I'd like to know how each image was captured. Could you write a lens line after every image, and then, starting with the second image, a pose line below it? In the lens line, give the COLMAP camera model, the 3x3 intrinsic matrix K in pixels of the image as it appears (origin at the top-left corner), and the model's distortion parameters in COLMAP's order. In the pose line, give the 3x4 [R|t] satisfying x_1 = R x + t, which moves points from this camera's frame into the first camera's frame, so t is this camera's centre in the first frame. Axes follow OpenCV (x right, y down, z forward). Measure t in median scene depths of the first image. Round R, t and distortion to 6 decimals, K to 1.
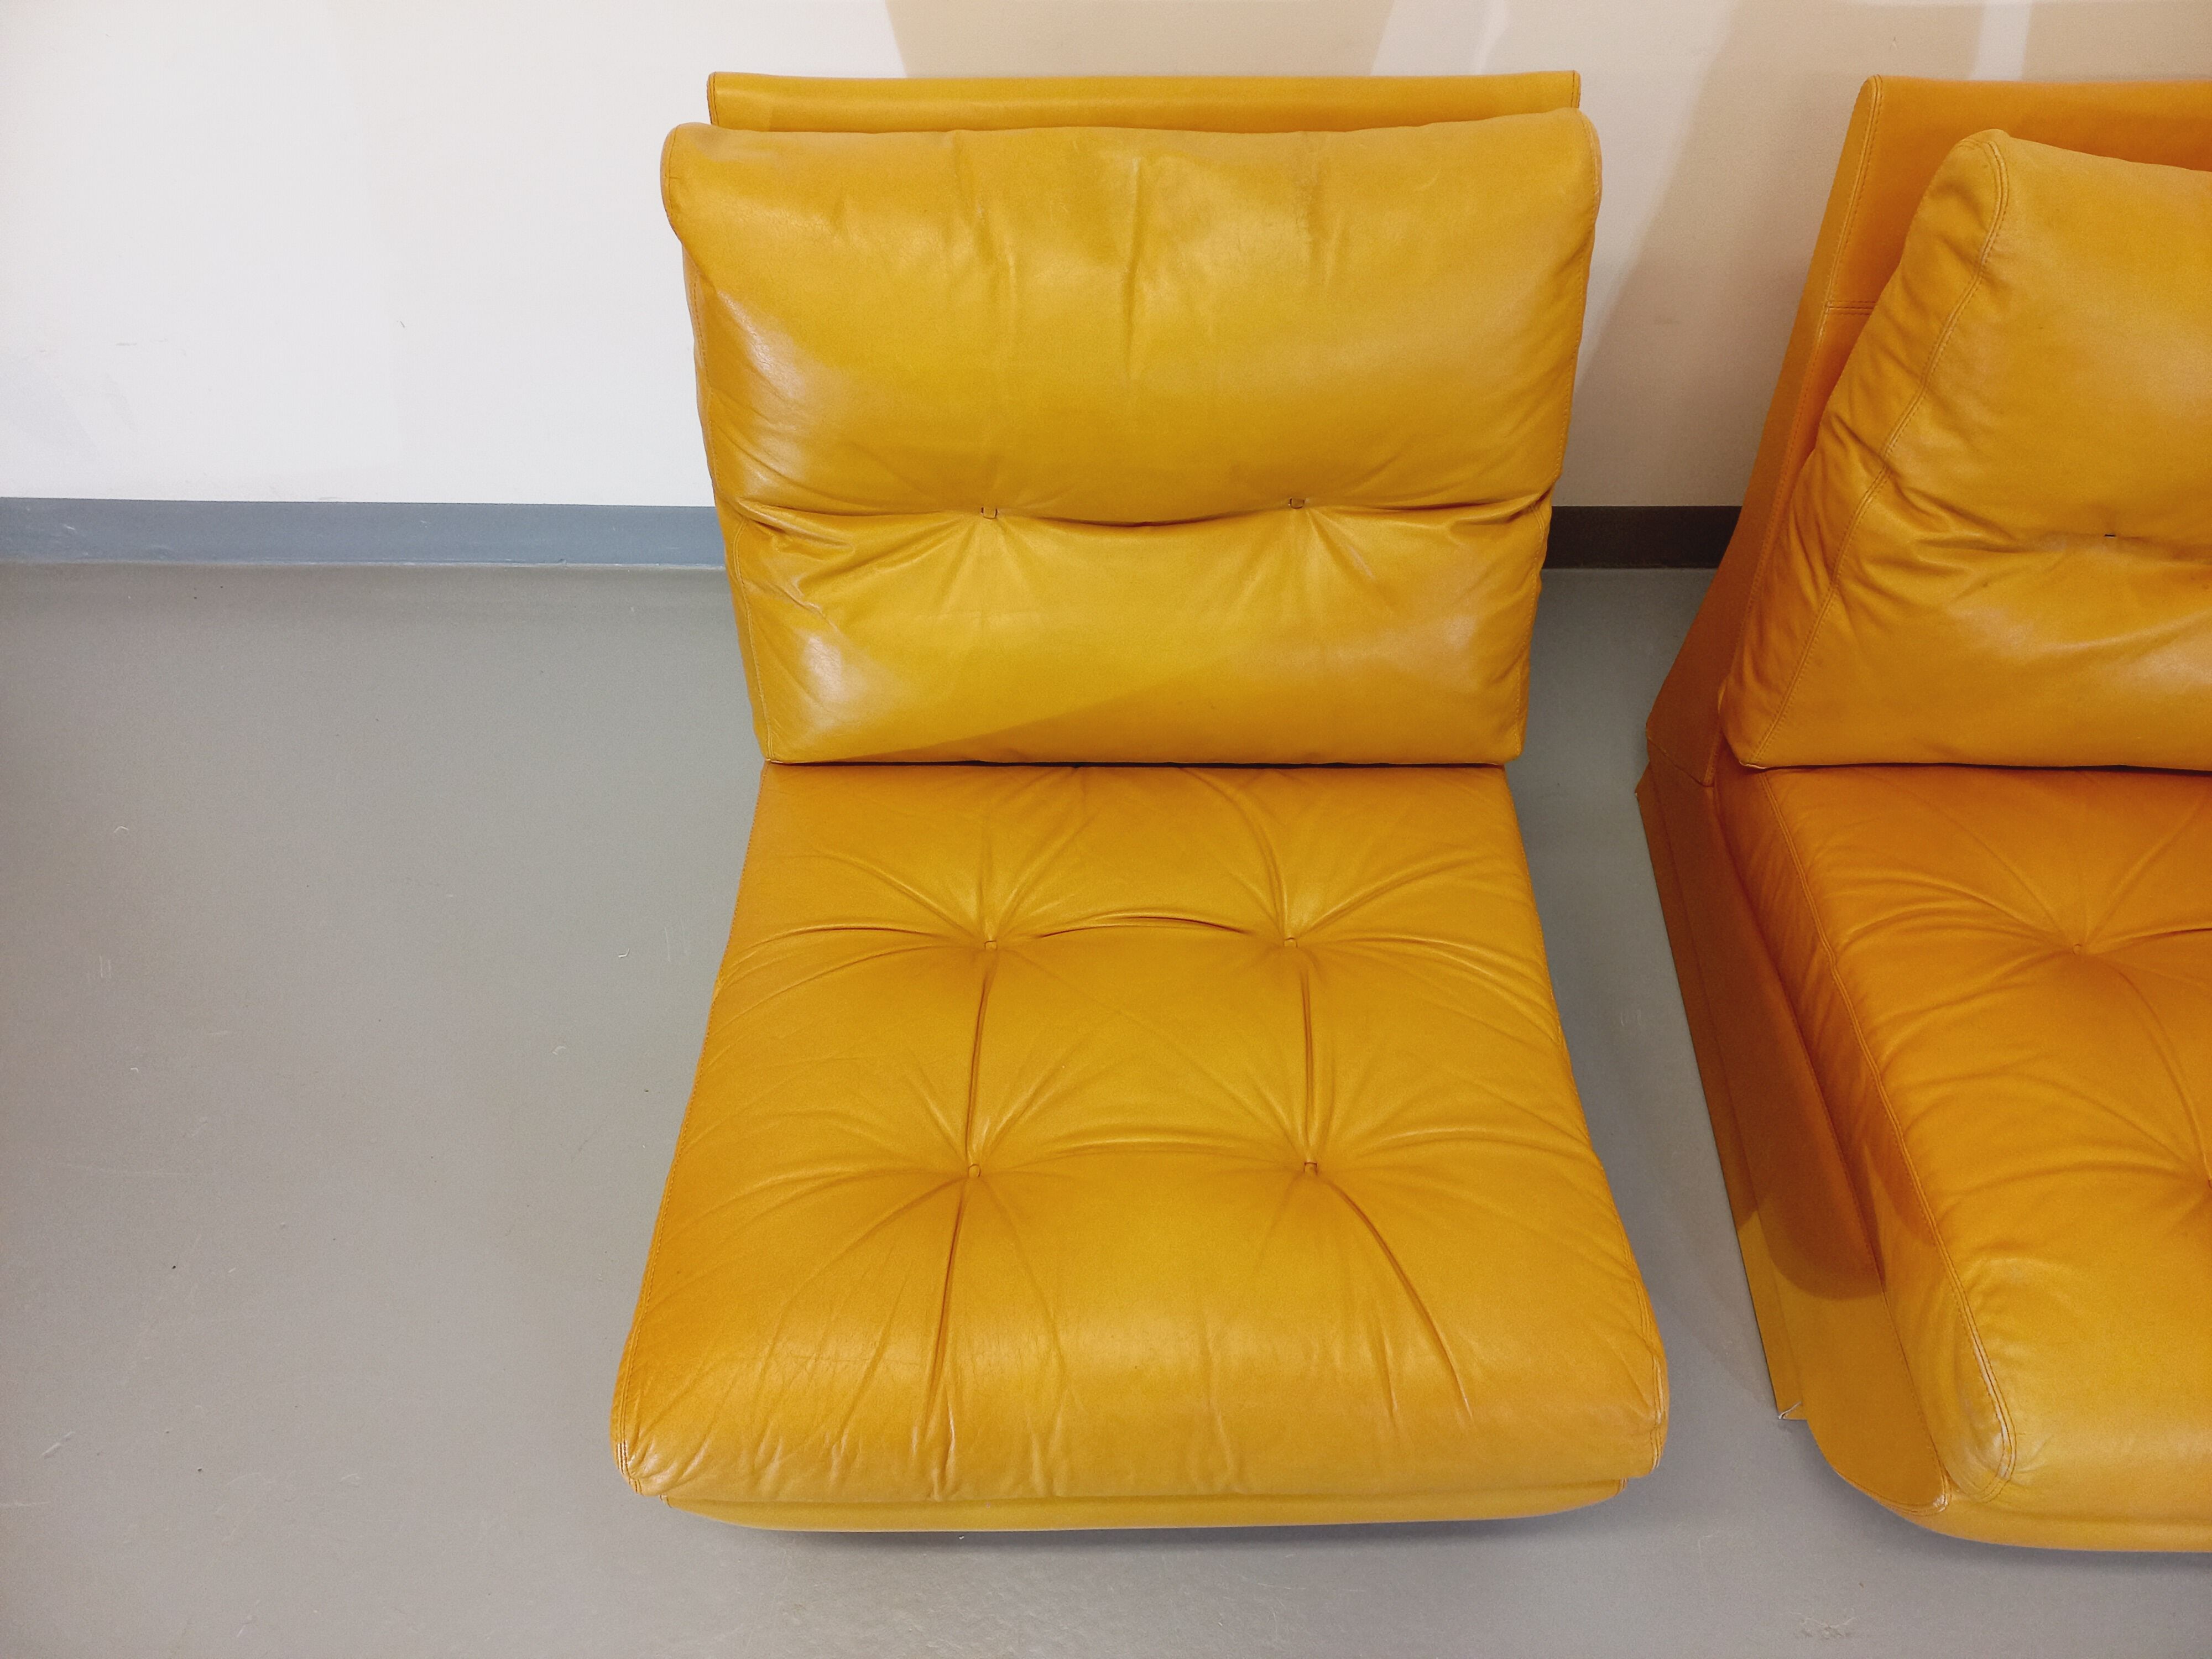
lens RADIAL K [[1604.3, 0, 1108.5], [0, 1604.3, 811.0], [0, 0, 1]] dist [0.077244, -0.069661]
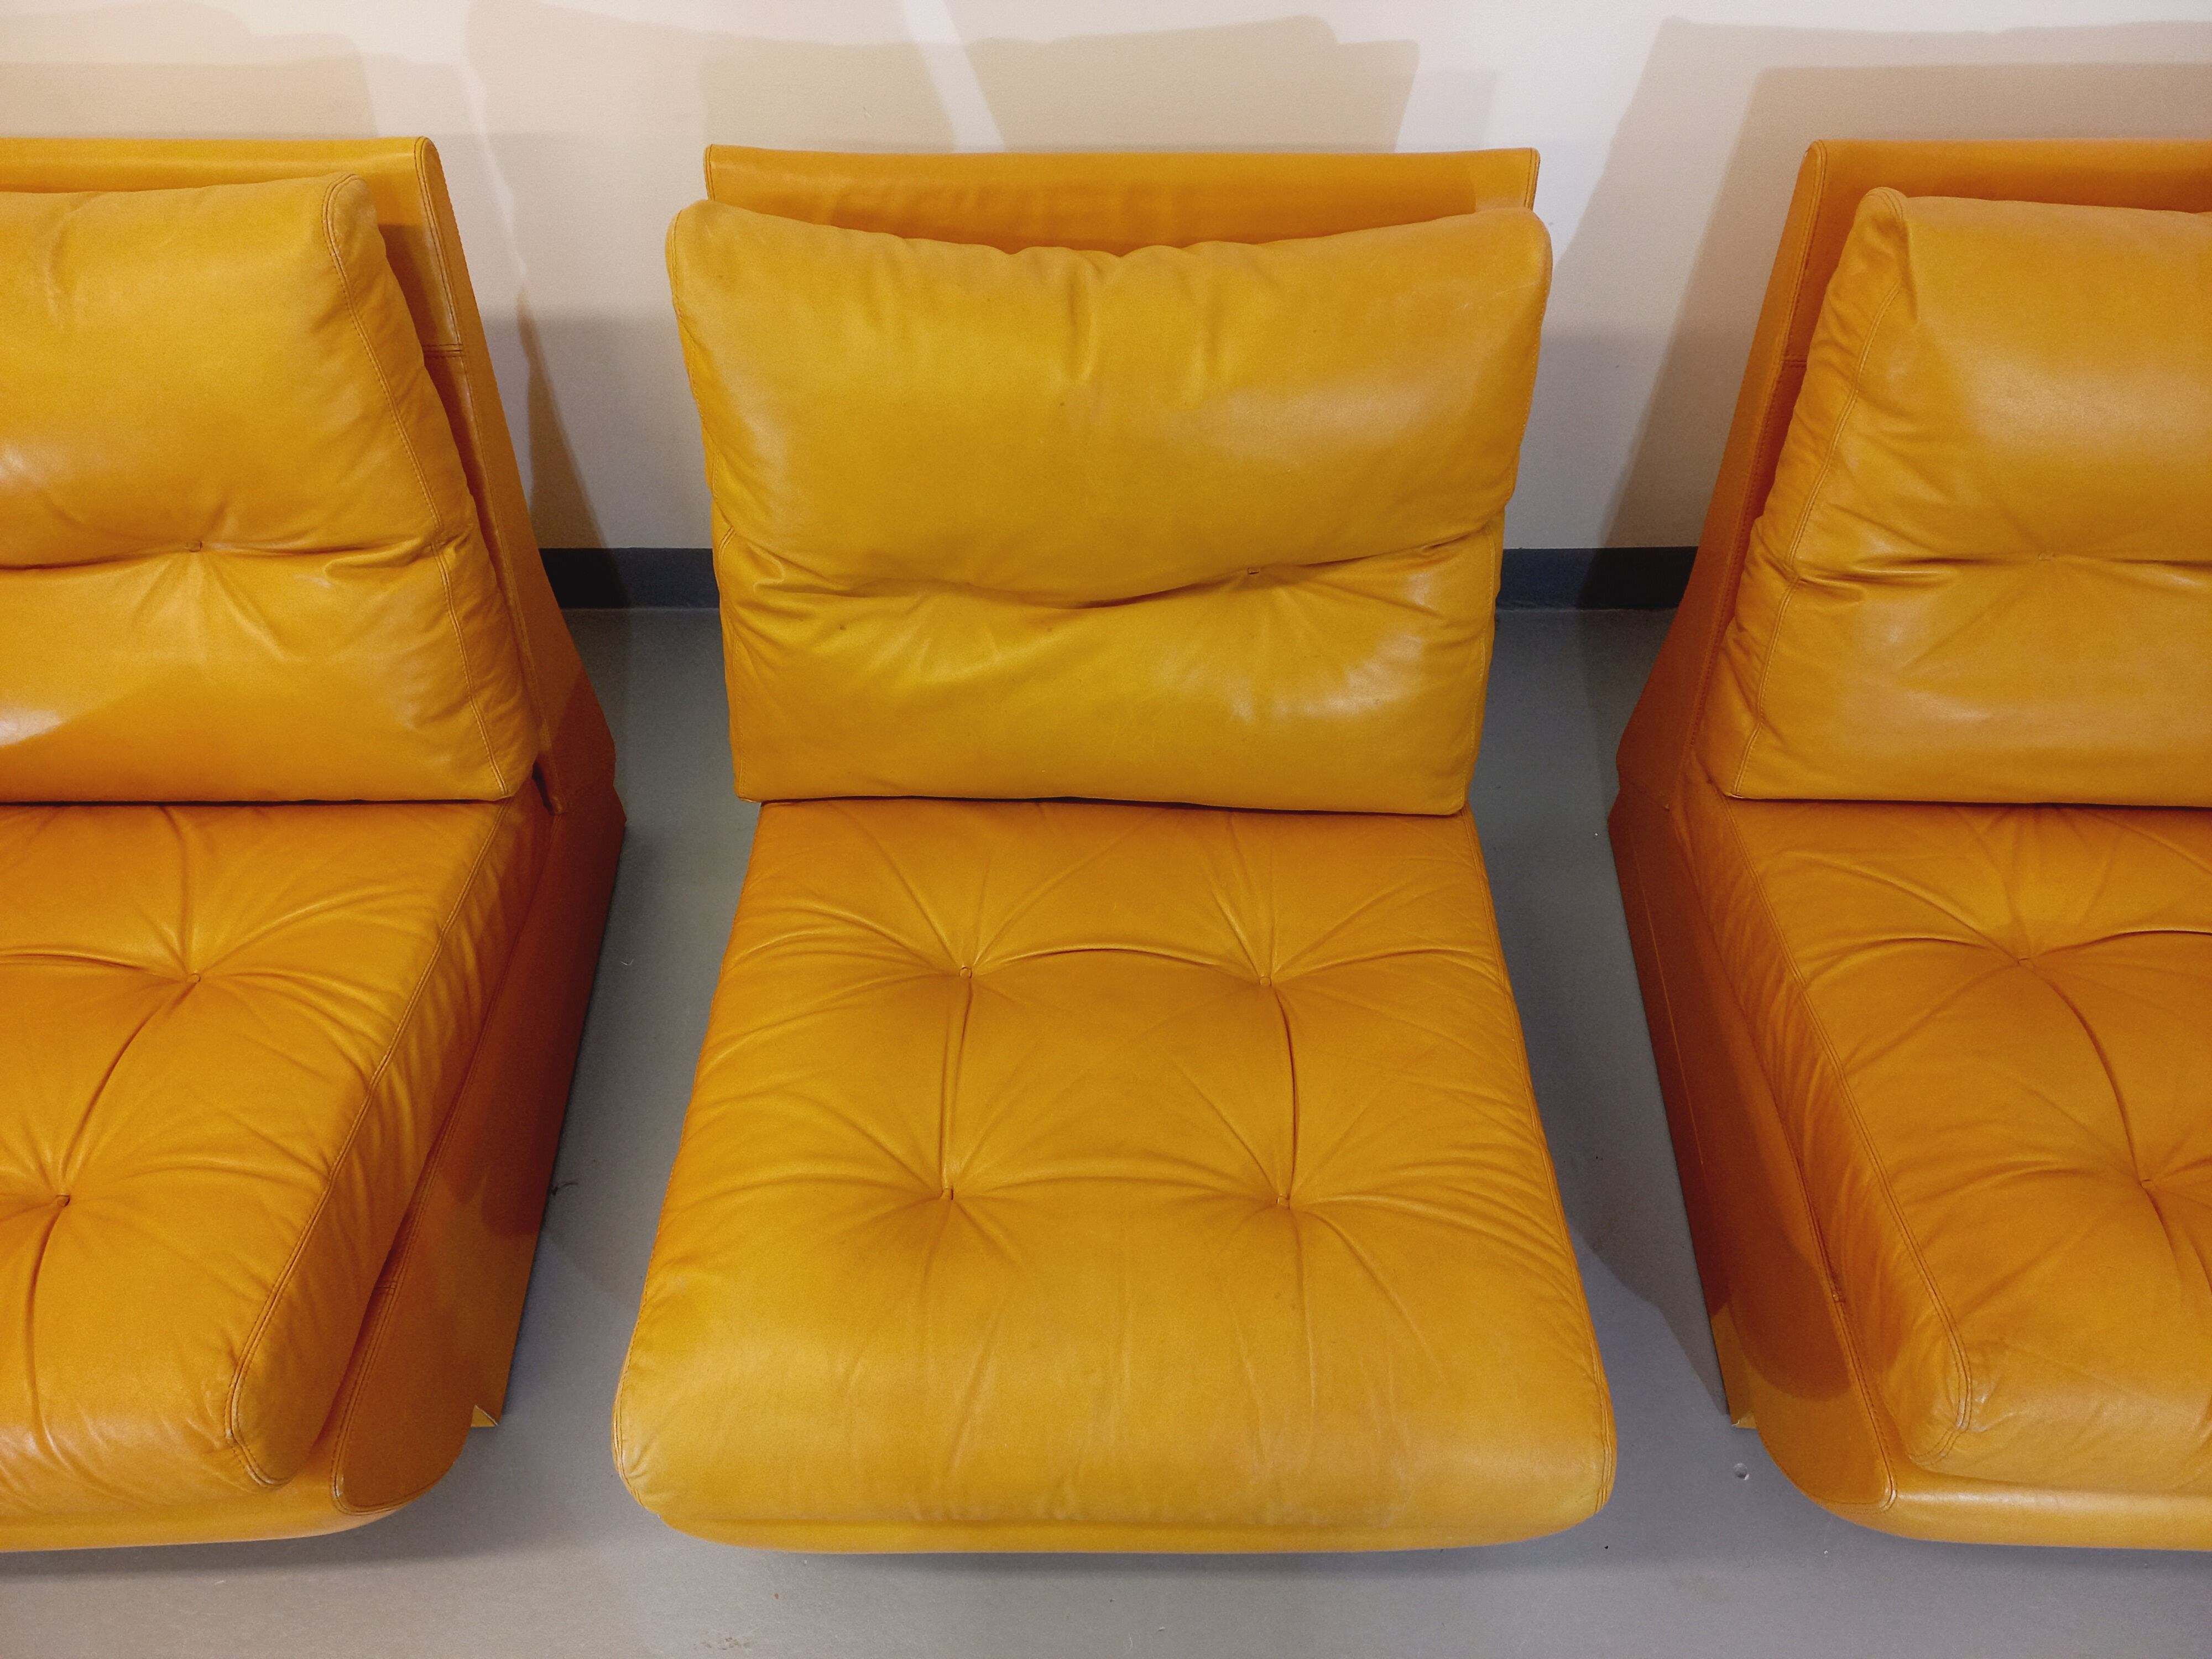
lens RADIAL K [[1604.3, 0, 1111.4], [0, 1604.3, 815.4], [0, 0, 1]] dist [0.077244, -0.069661]
pose [[0.999903, -0.008245, 0.011220, 0.691041], [0.008454, 0.999791, -0.018638, 0.003718], [-0.011064, 0.018731, 0.999763, -0.037995]]
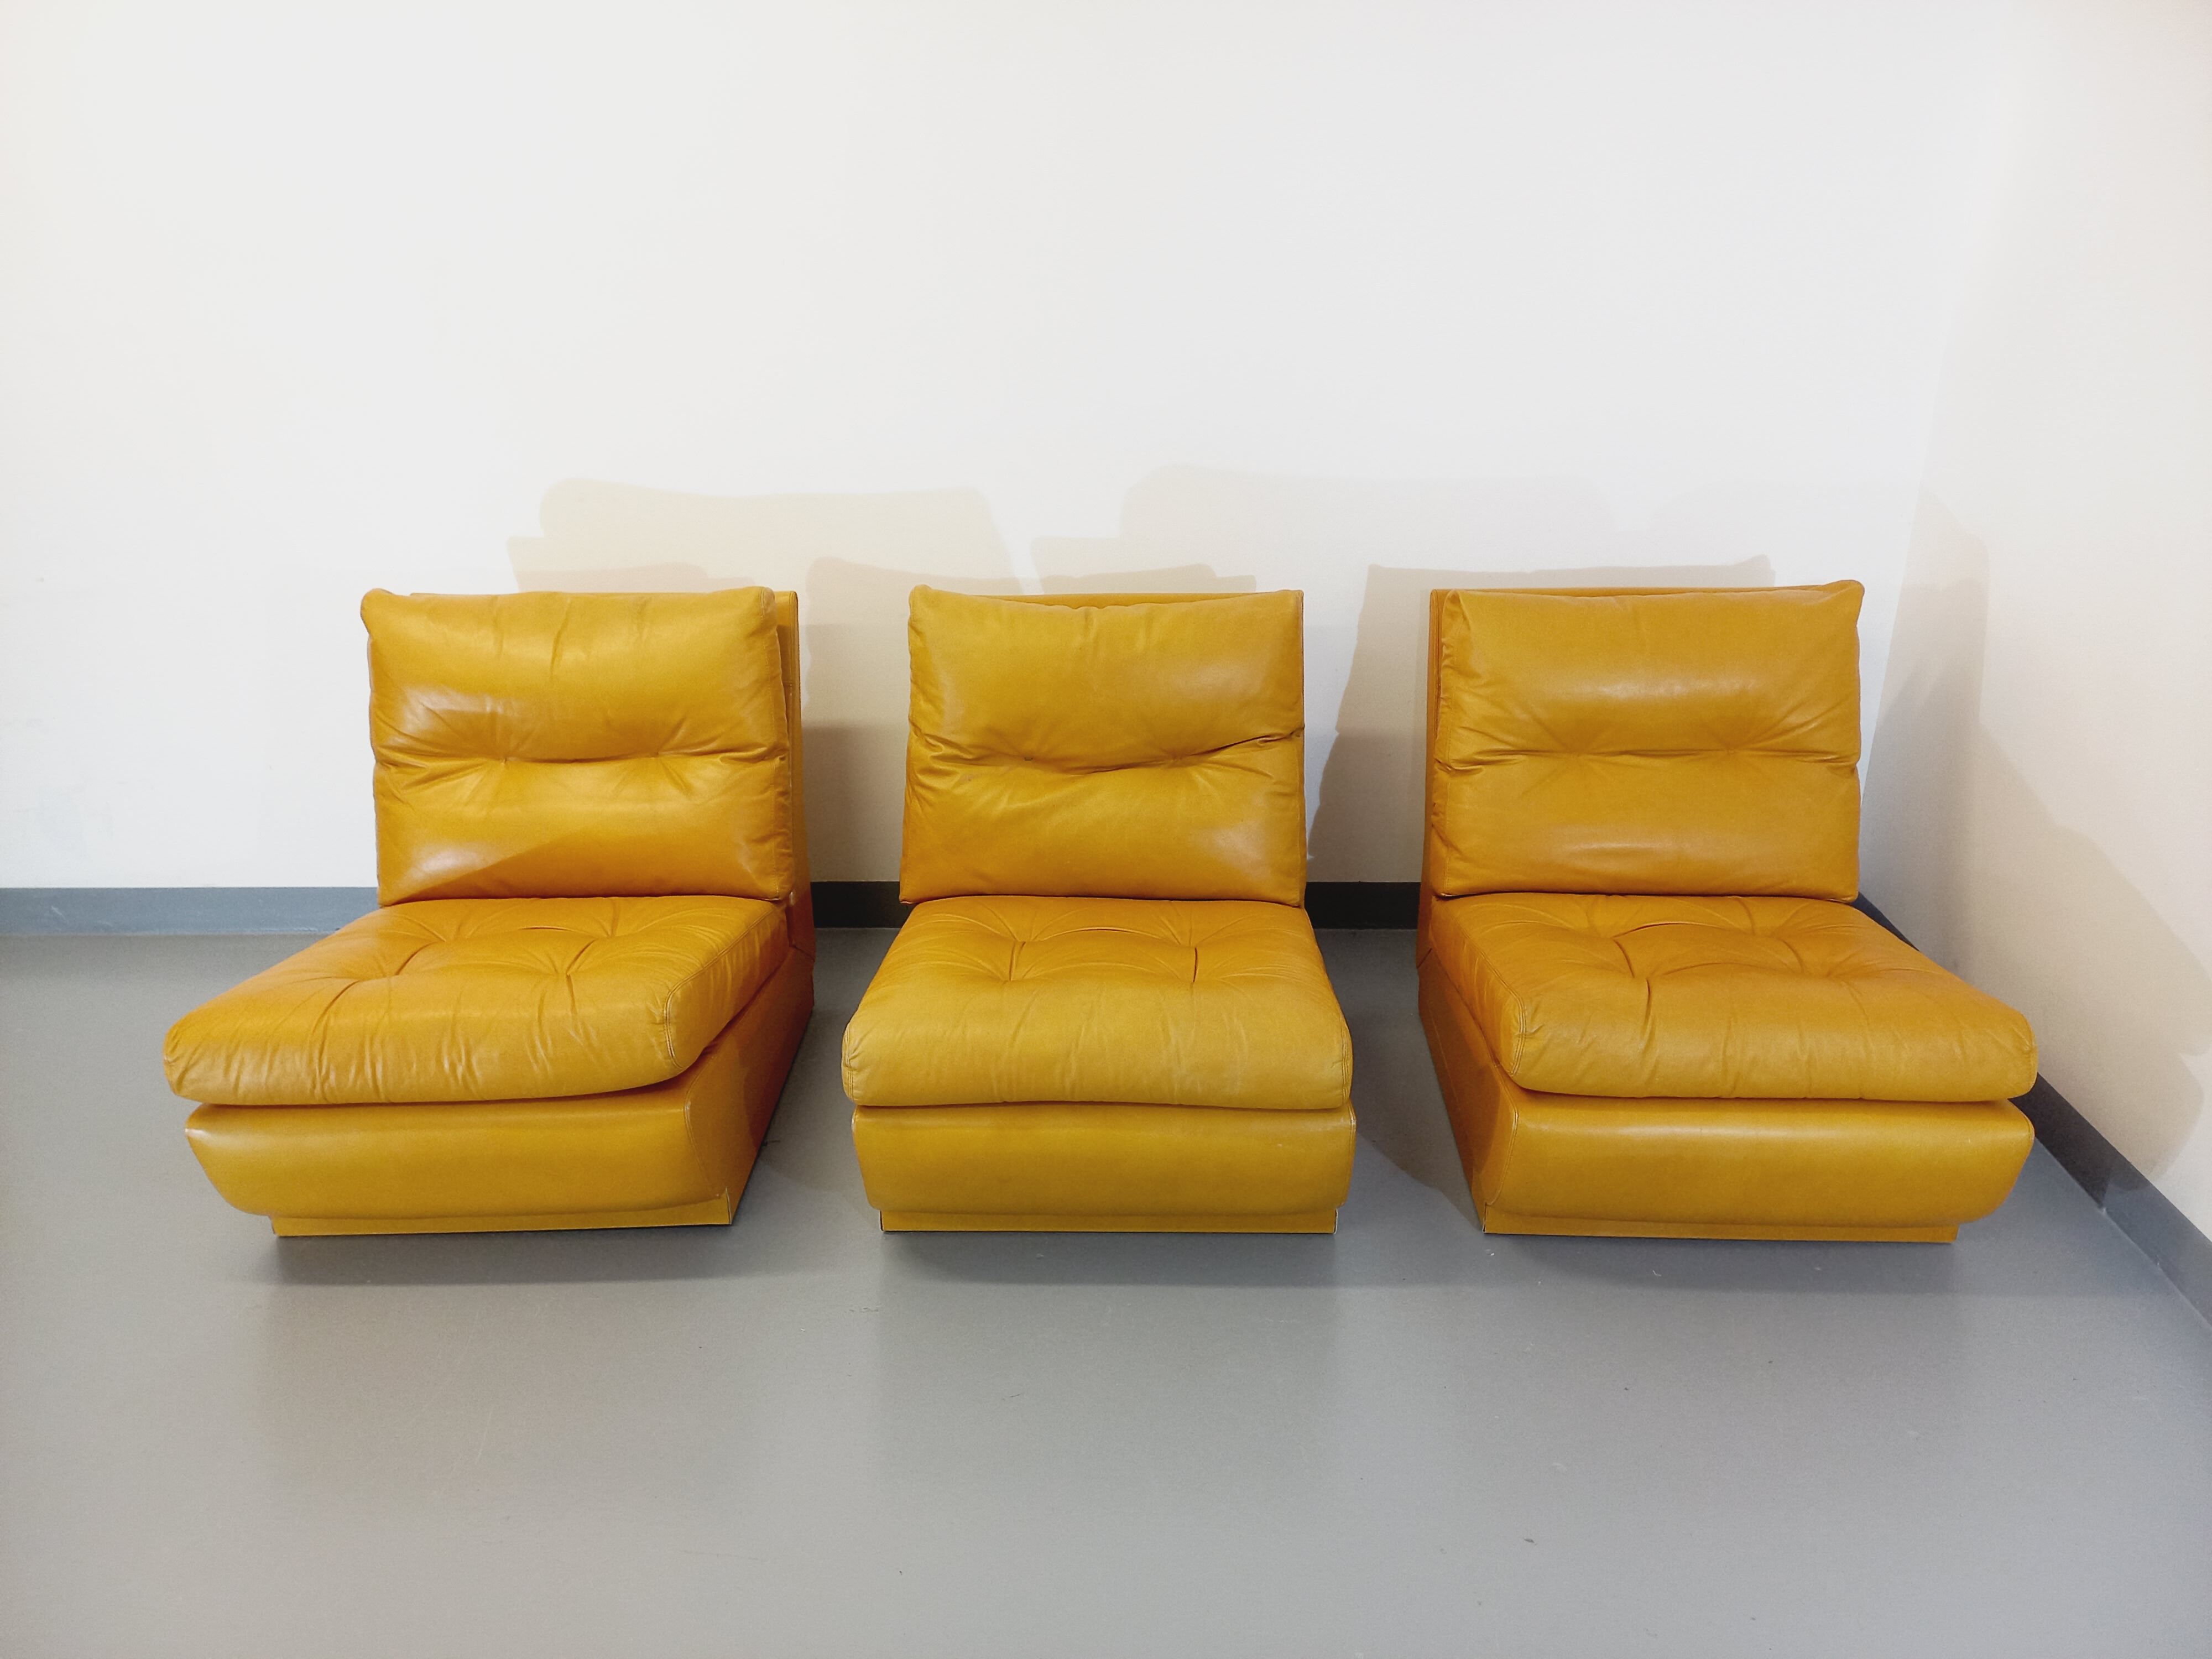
lens RADIAL K [[1604.3, 0, 1112.4], [0, 1604.3, 807.0], [0, 0, 1]] dist [0.077244, -0.069661]
pose [[0.999930, -0.006385, -0.009919, 0.733674], [-0.000119, 0.835316, -0.549770, 1.015678], [0.011796, 0.549733, 0.835257, -0.698182]]
